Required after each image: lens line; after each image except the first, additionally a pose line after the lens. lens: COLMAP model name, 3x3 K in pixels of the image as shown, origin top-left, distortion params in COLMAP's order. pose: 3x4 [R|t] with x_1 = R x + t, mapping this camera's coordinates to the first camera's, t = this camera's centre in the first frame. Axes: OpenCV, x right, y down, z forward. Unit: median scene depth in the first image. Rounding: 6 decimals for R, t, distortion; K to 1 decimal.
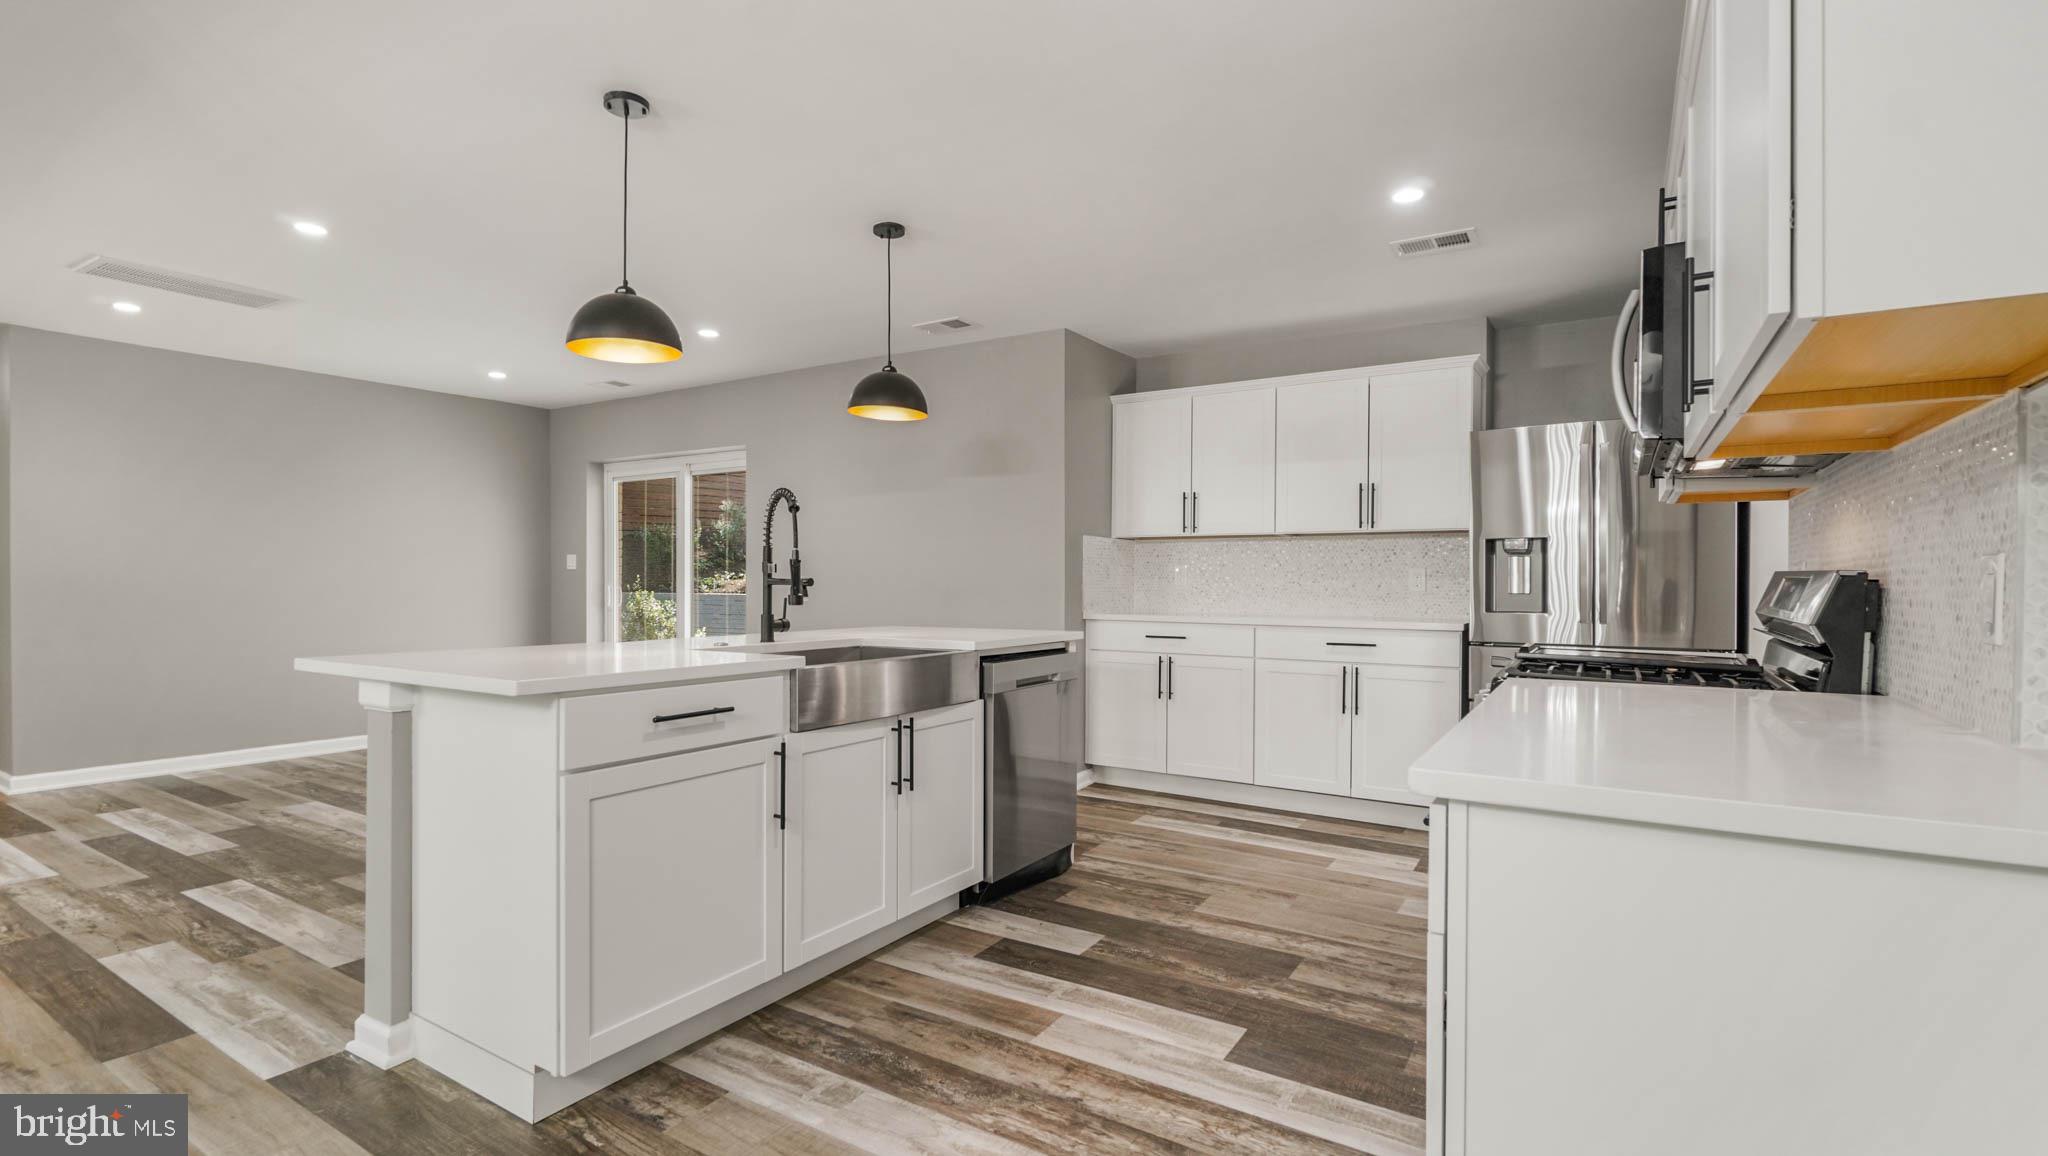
lens RADIAL K [[952.5, 0, 1021.9], [0, 952.5, 578.9], [0, 0, 1]] dist [-0.000240, -0.004211]
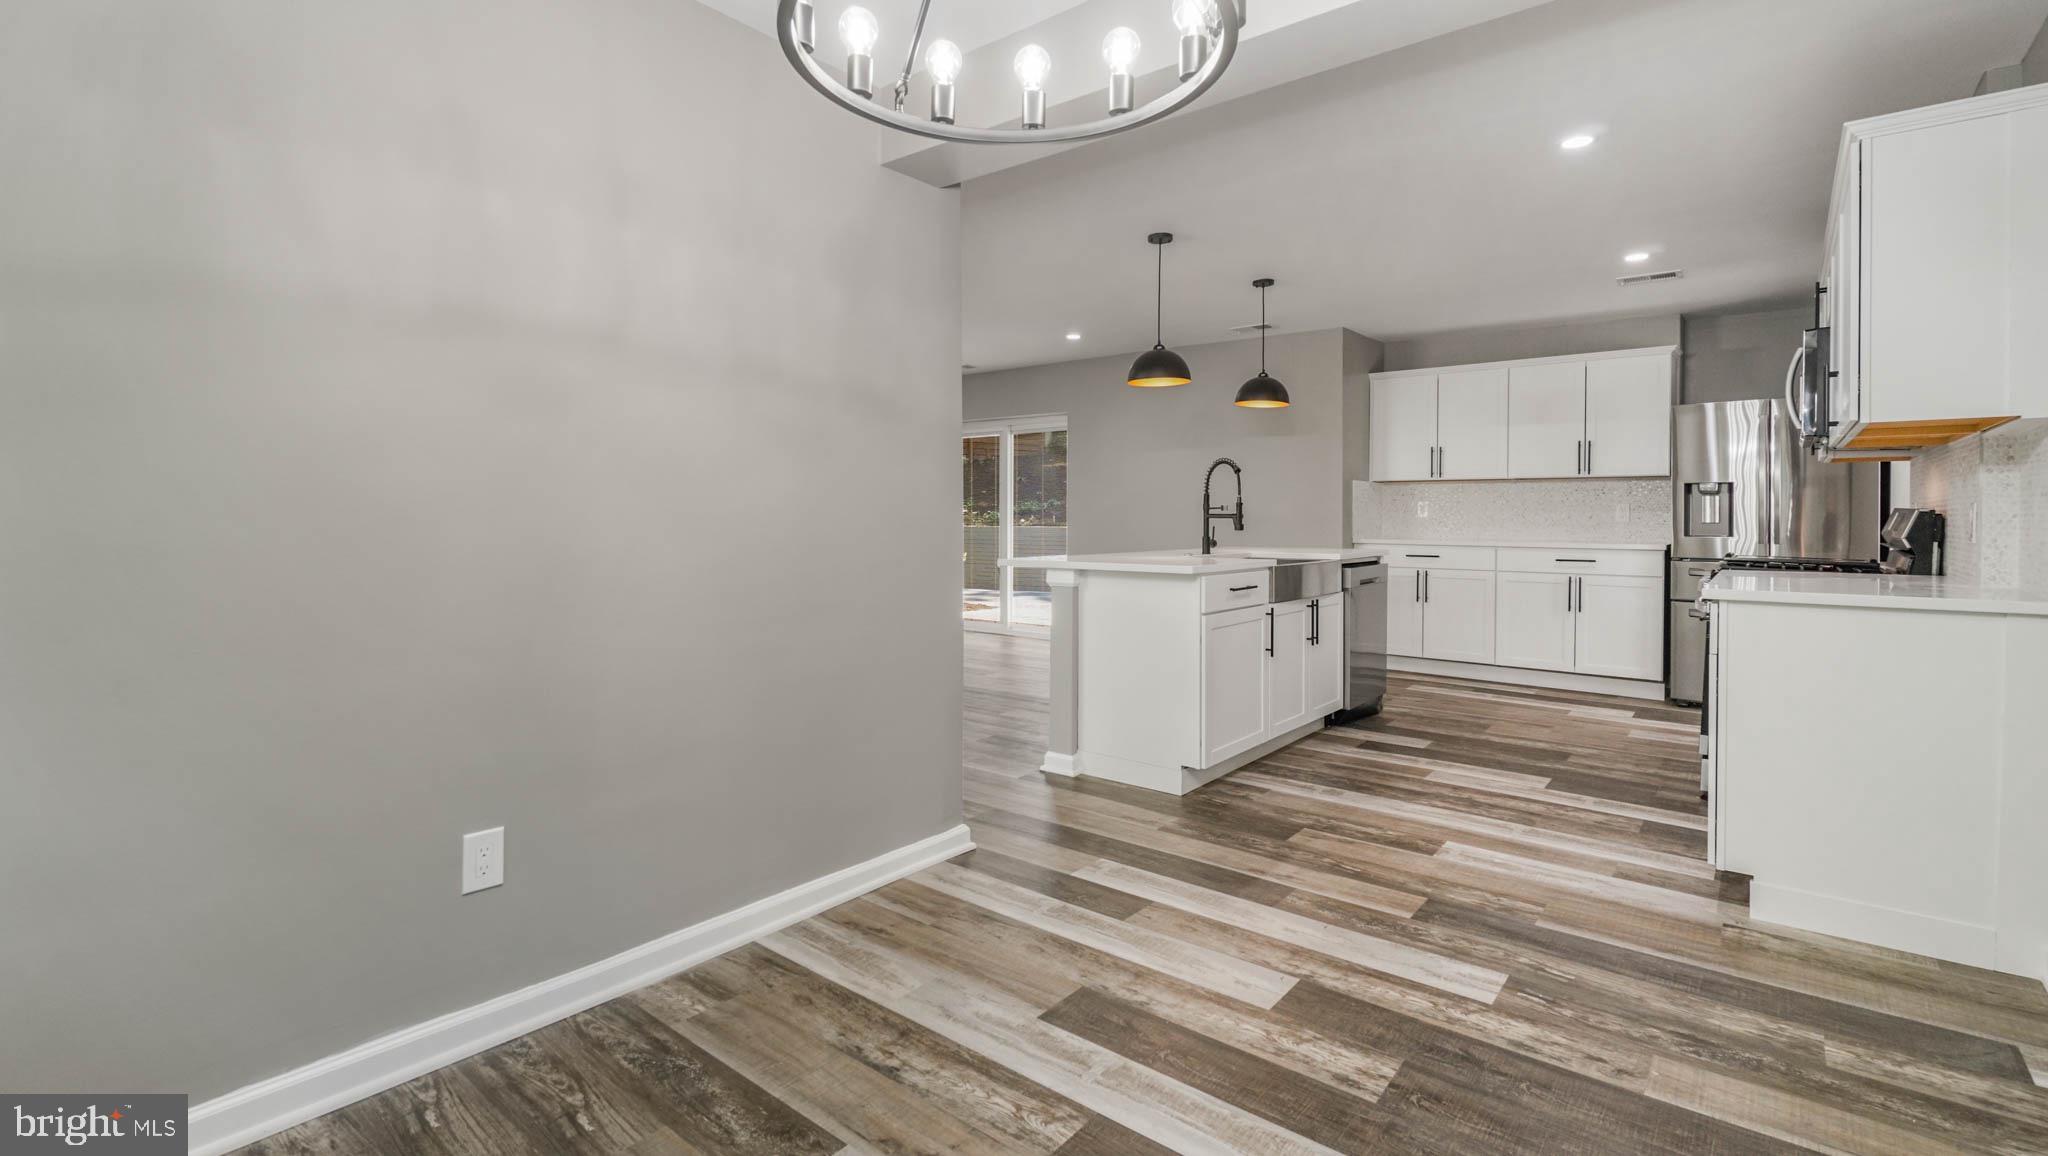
lens RADIAL K [[952.5, 0, 1014.4], [0, 952.5, 515.6], [0, 0, 1]] dist [-0.000240, -0.004211]
pose [[0.992516, -0.002841, -0.122078, -0.344812], [0.003386, 0.999985, 0.004263, -0.004894], [0.122064, -0.004644, 0.992511, -0.545122]]
